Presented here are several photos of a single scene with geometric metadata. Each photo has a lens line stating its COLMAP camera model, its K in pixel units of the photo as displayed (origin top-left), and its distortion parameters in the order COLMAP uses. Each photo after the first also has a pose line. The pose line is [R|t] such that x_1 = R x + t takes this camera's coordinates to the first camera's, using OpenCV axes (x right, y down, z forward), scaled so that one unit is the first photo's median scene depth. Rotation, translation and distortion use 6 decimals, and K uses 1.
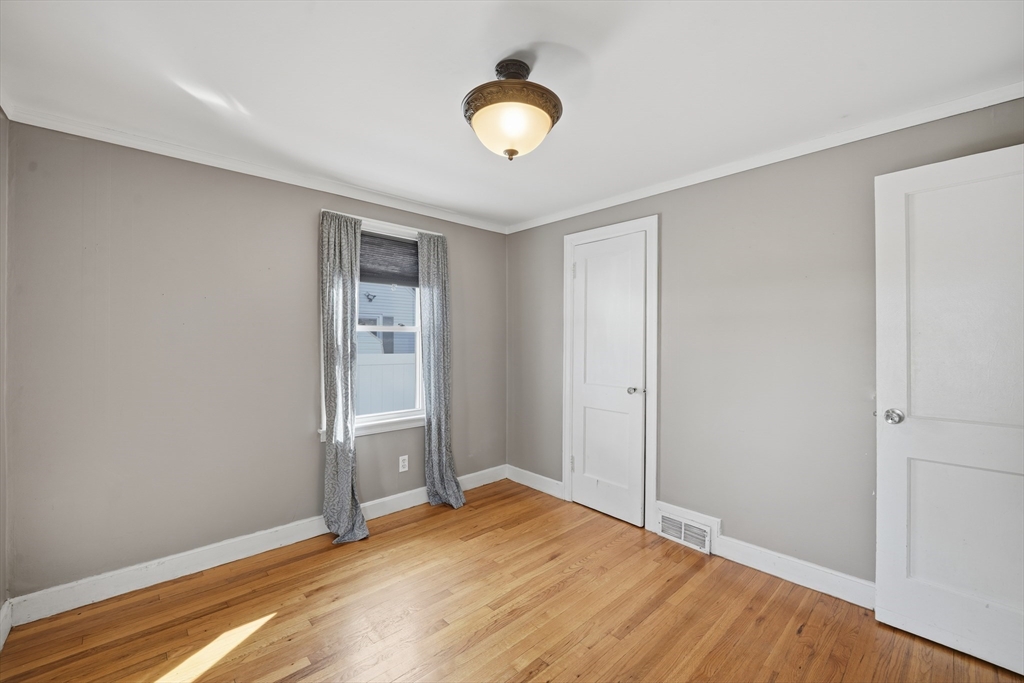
lens RADIAL K [[424.8, 0, 512.7], [0, 424.8, 337.3], [0, 0, 1]] dist [-0.003624, -0.000023]
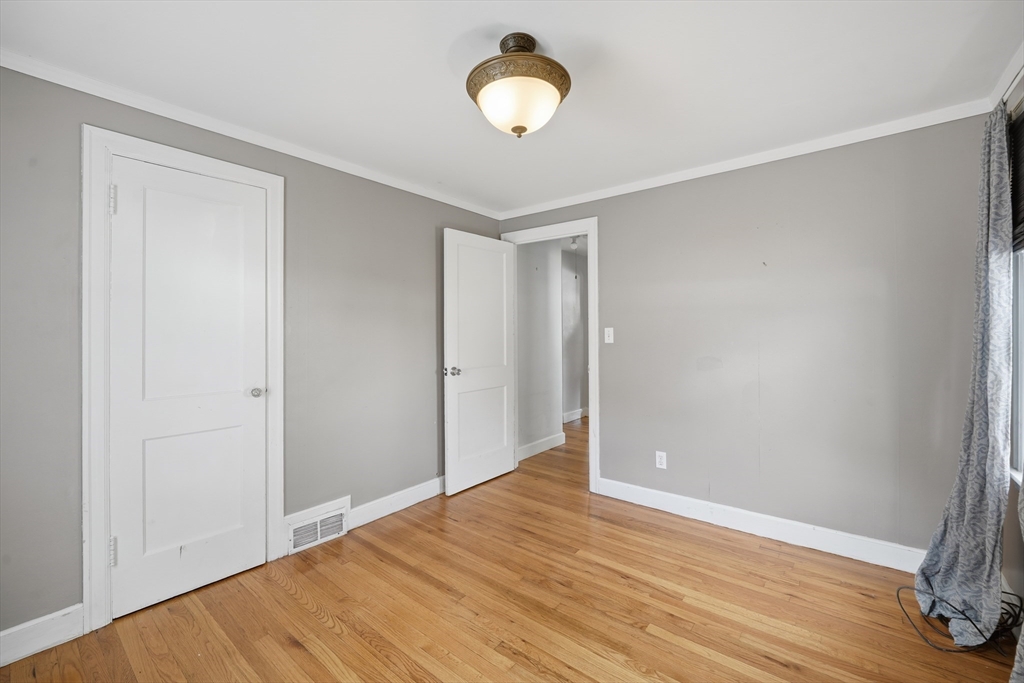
lens RADIAL K [[426.8, 0, 510.3], [0, 426.8, 330.7], [0, 0, 1]] dist [-0.001165, -0.000054]
pose [[-0.139661, -0.003013, 0.990195, -0.631861], [-0.002946, 0.999992, 0.002627, 0.012153], [-0.990195, -0.002550, -0.139669, 0.759251]]
